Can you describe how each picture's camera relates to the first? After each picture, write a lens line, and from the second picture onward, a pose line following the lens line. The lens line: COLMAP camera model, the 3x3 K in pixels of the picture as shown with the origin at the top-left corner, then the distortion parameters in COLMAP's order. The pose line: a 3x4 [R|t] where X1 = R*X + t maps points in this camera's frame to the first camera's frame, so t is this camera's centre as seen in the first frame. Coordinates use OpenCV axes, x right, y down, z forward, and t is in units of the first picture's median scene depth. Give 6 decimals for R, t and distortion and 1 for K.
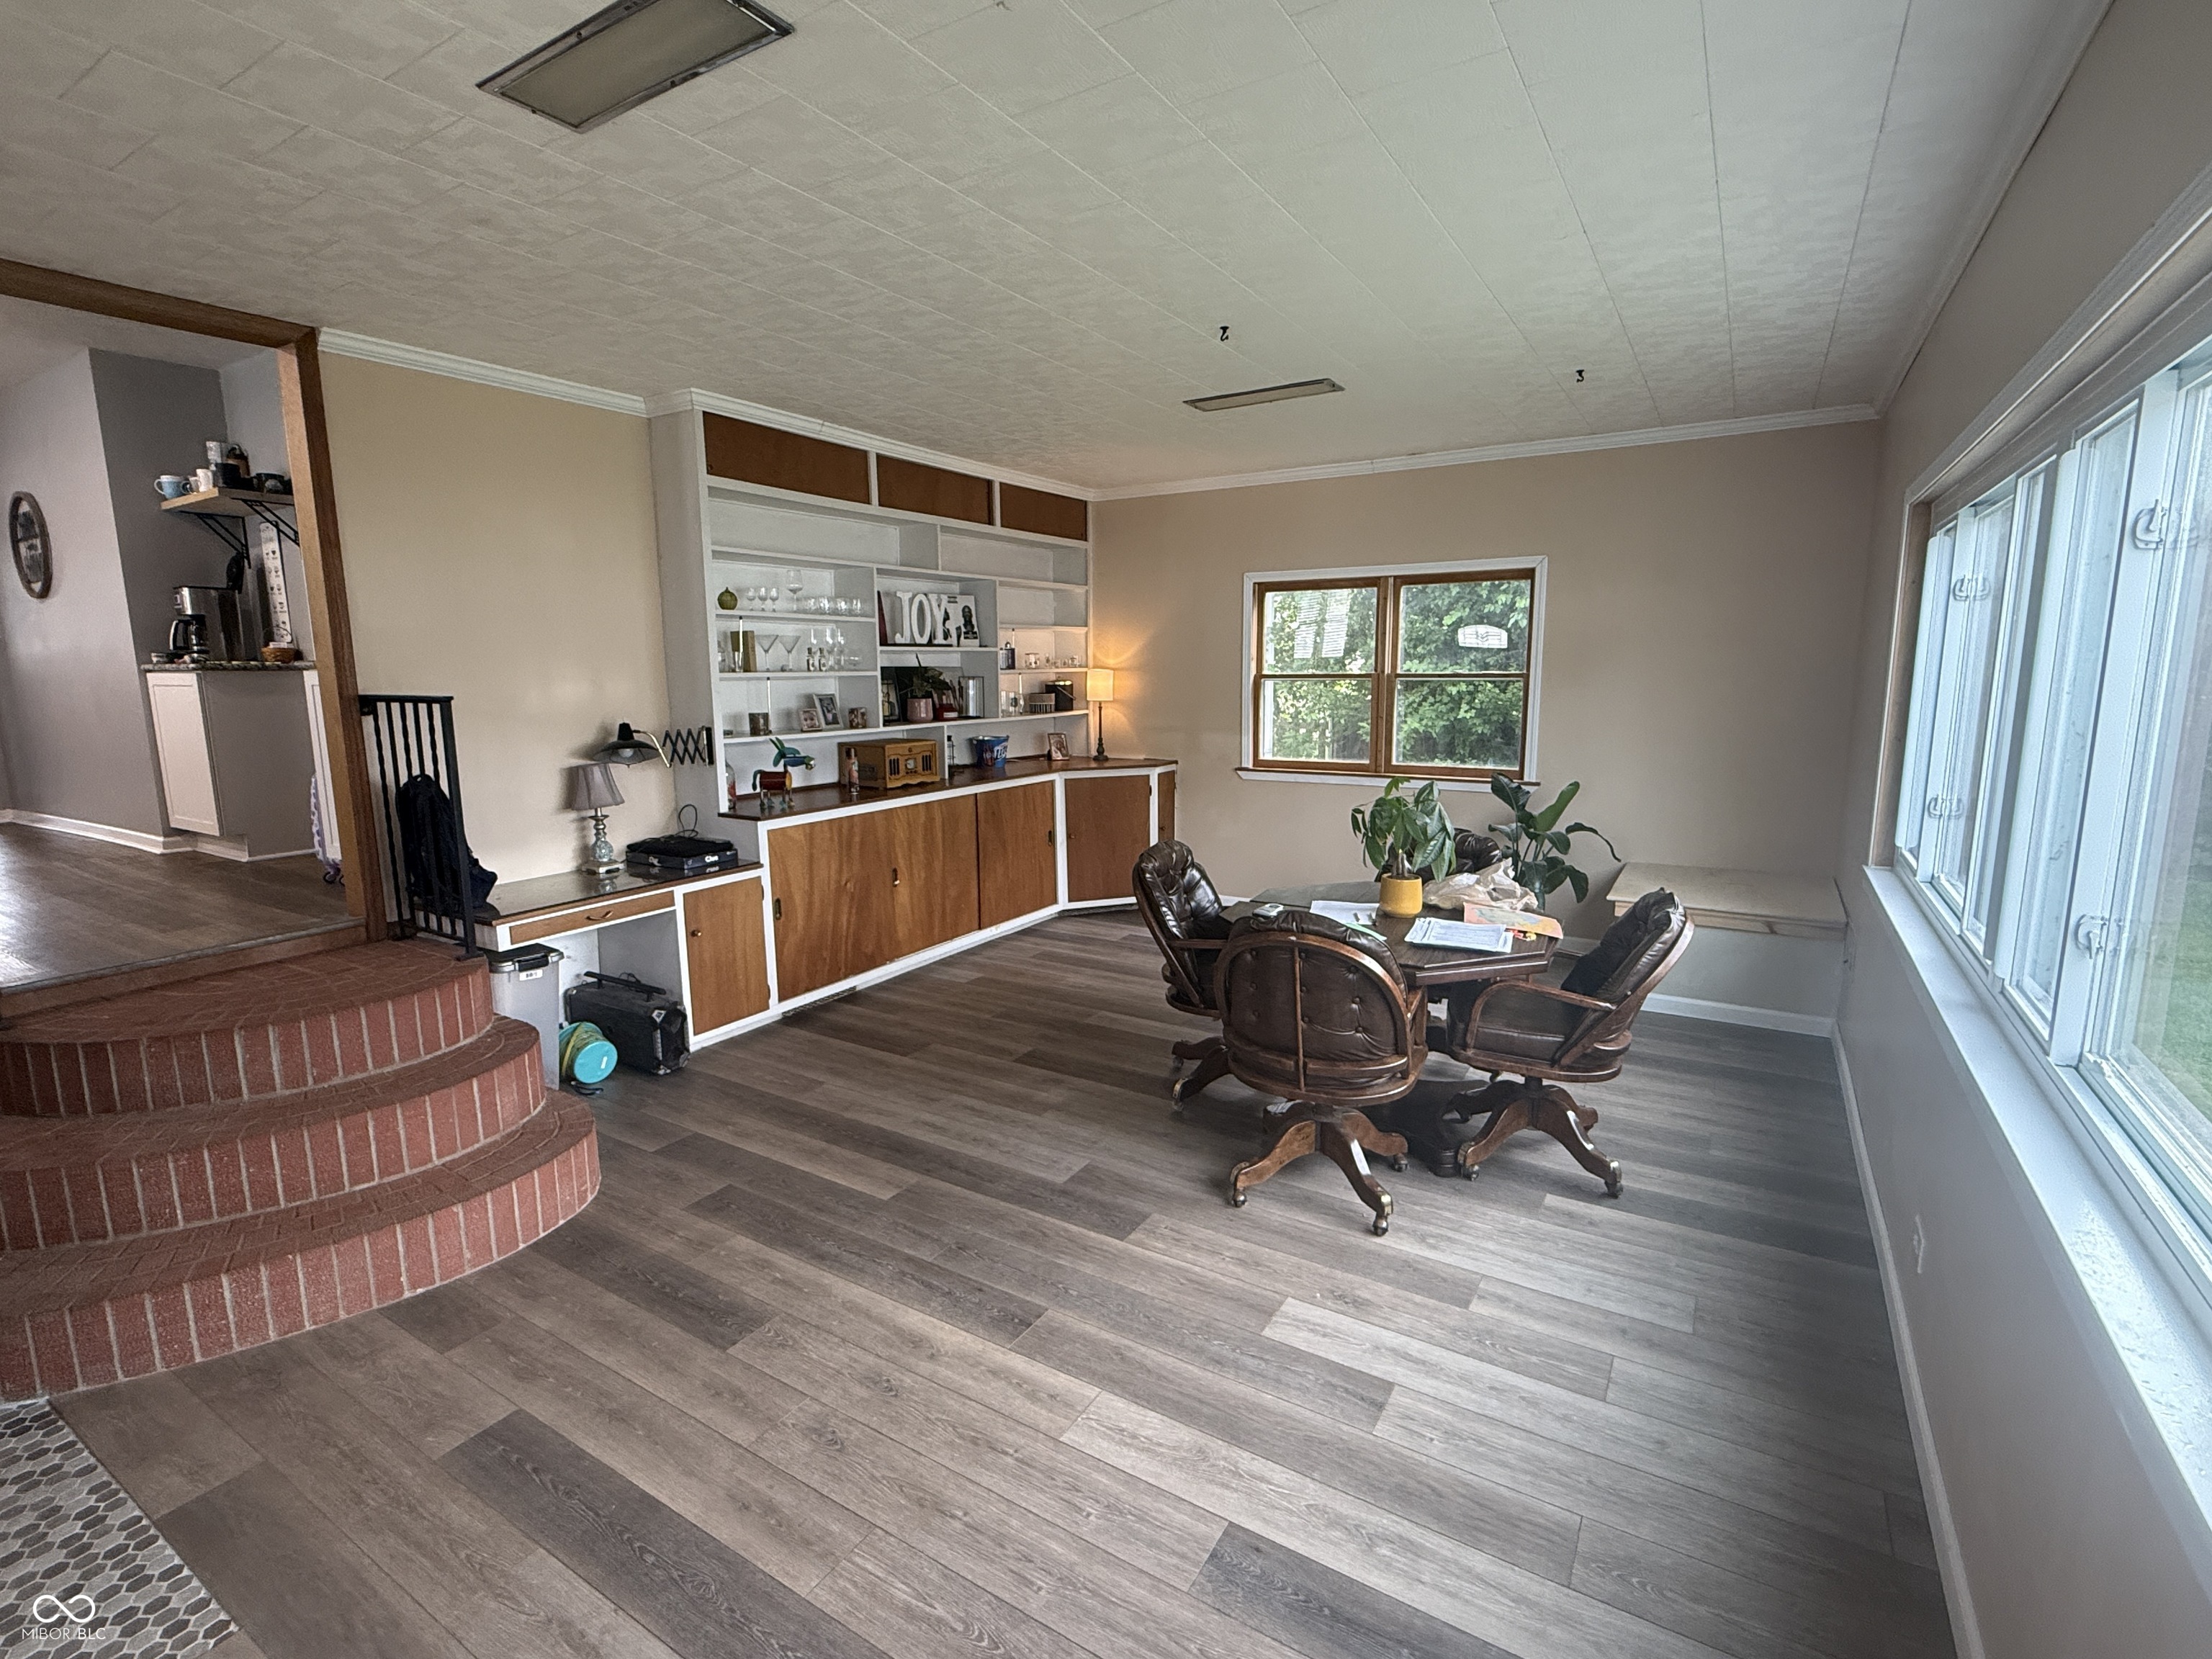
lens RADIAL K [[1024.2, 0, 1101.3], [0, 1024.2, 830.6], [0, 0, 1]] dist [-0.012342, 0.000235]
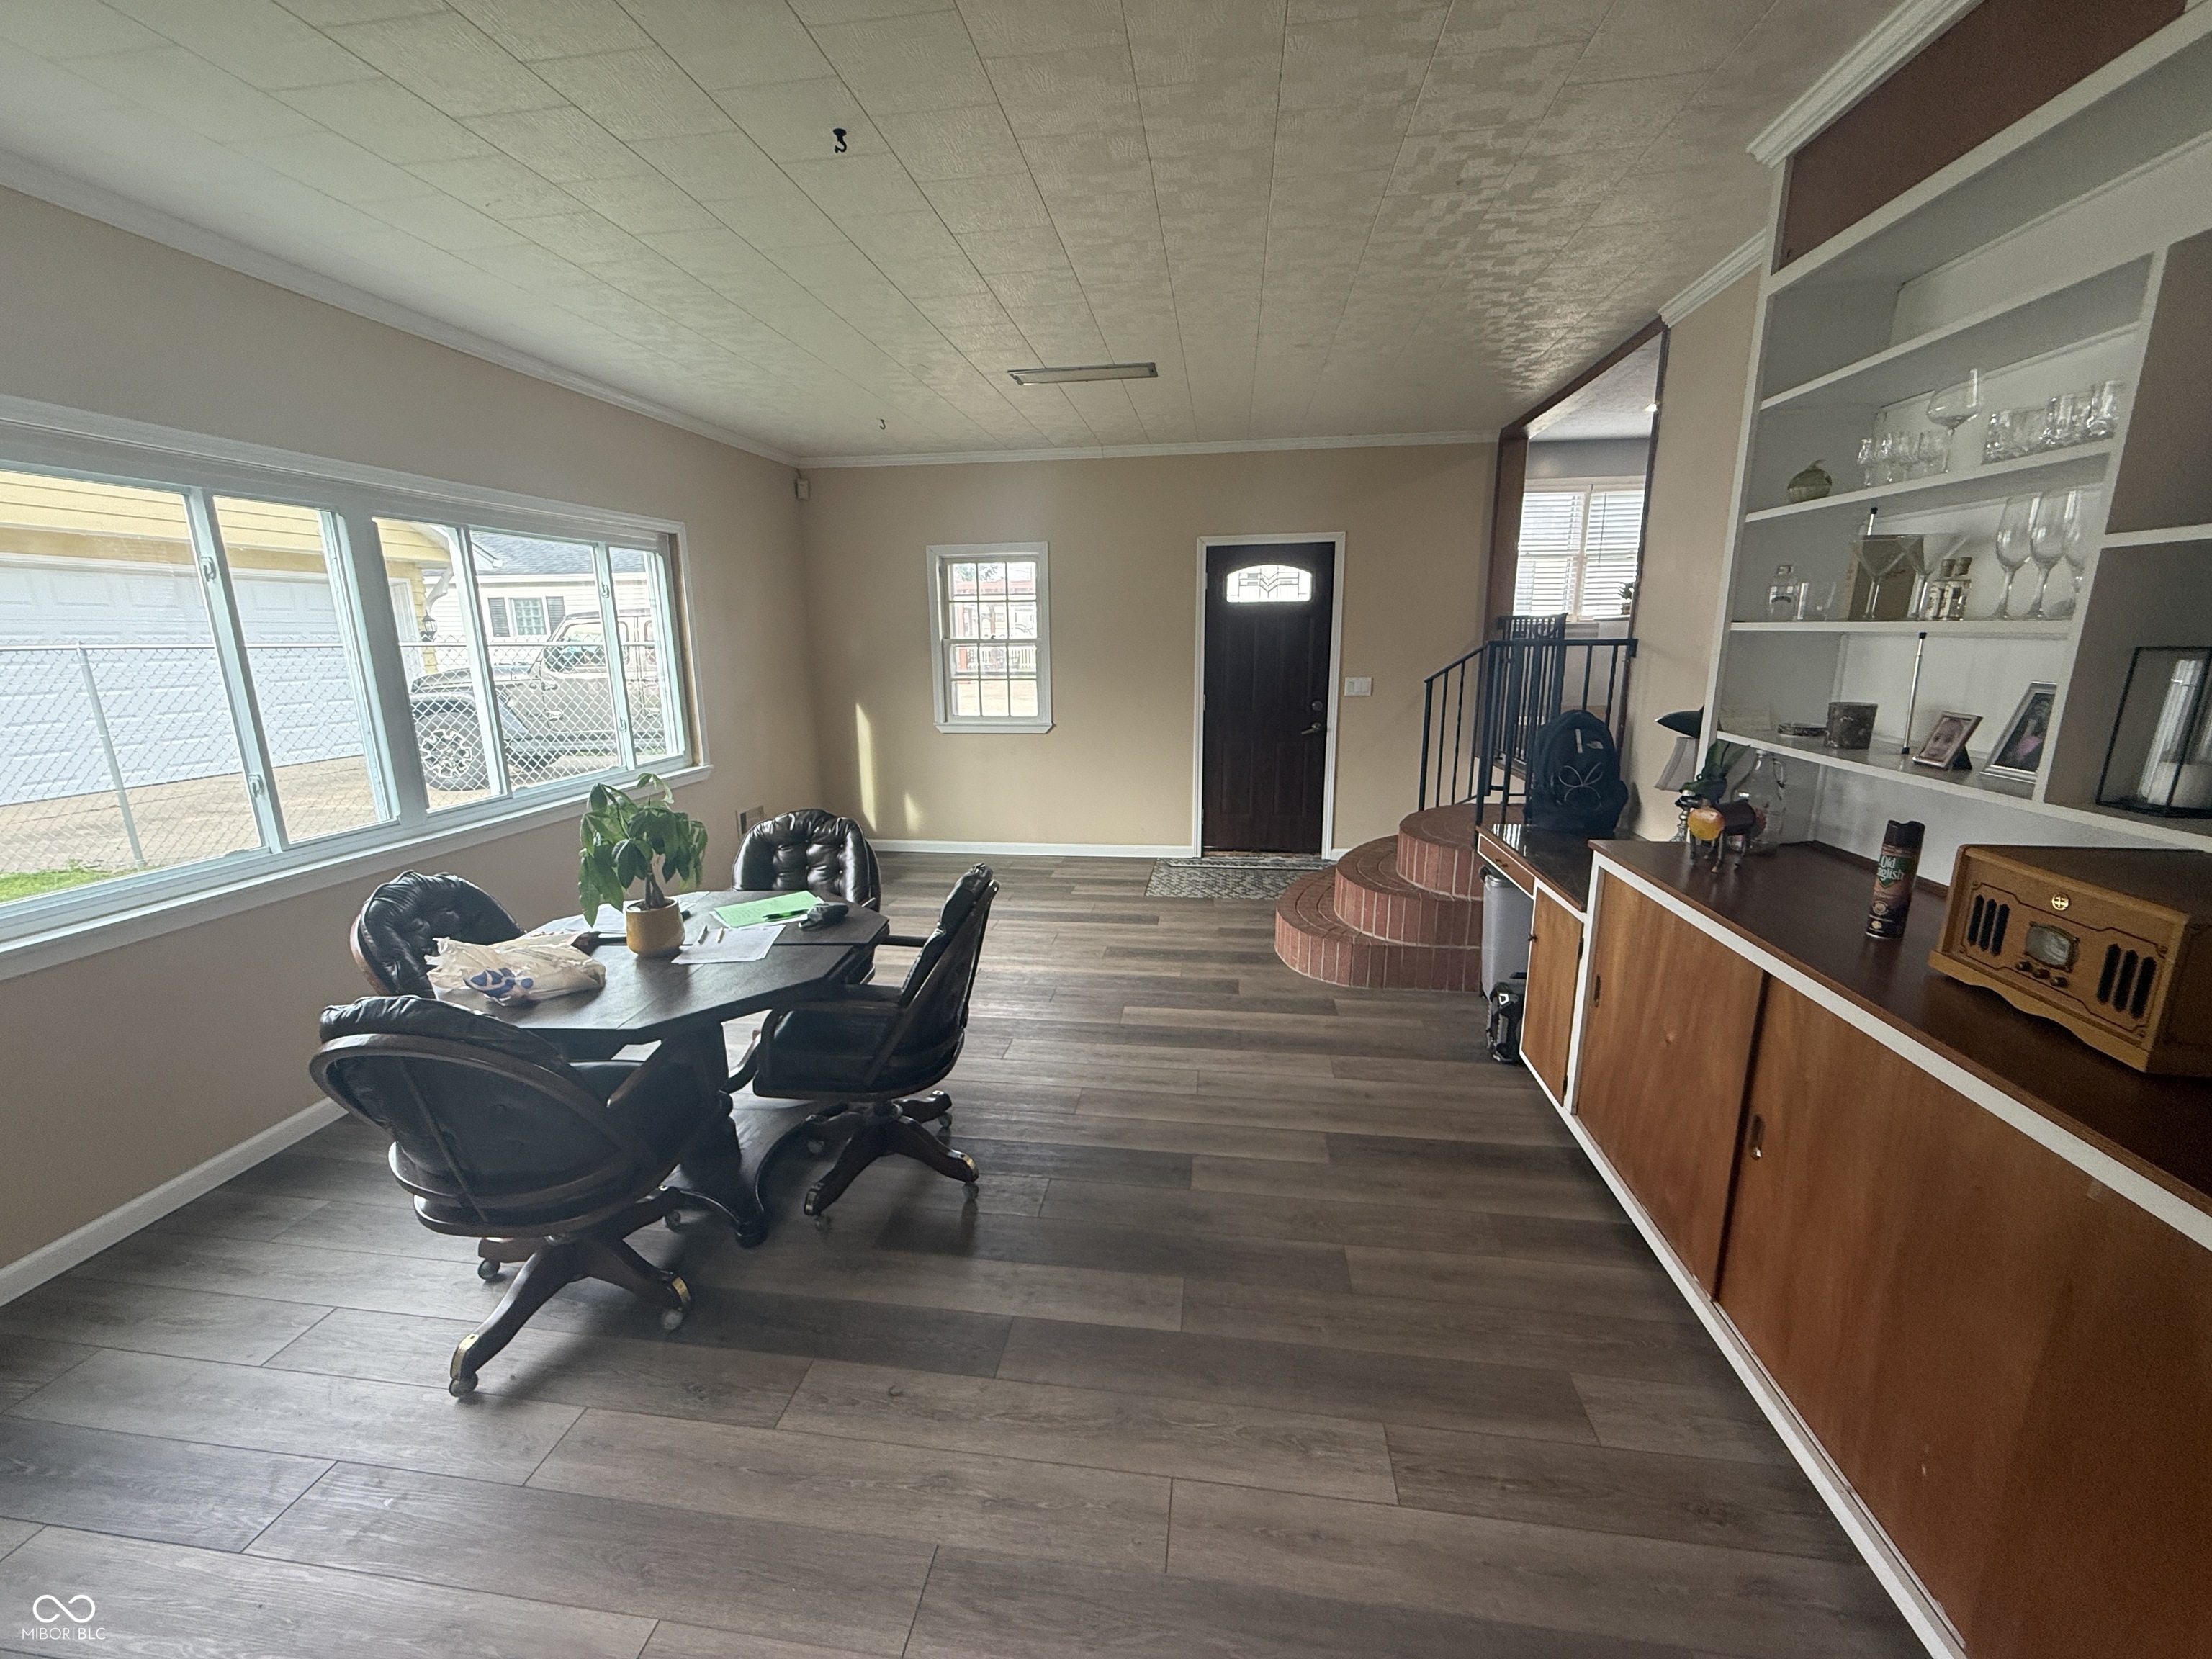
lens RADIAL K [[870.8, 0, 1109.4], [0, 870.8, 826.0], [0, 0, 1]] dist [0.000407, 0.000203]
pose [[-0.911333, 0.110350, -0.396605, 0.285514], [-0.042551, 0.932994, 0.357367, -0.333021], [0.409466, 0.342557, -0.845572, 2.091632]]
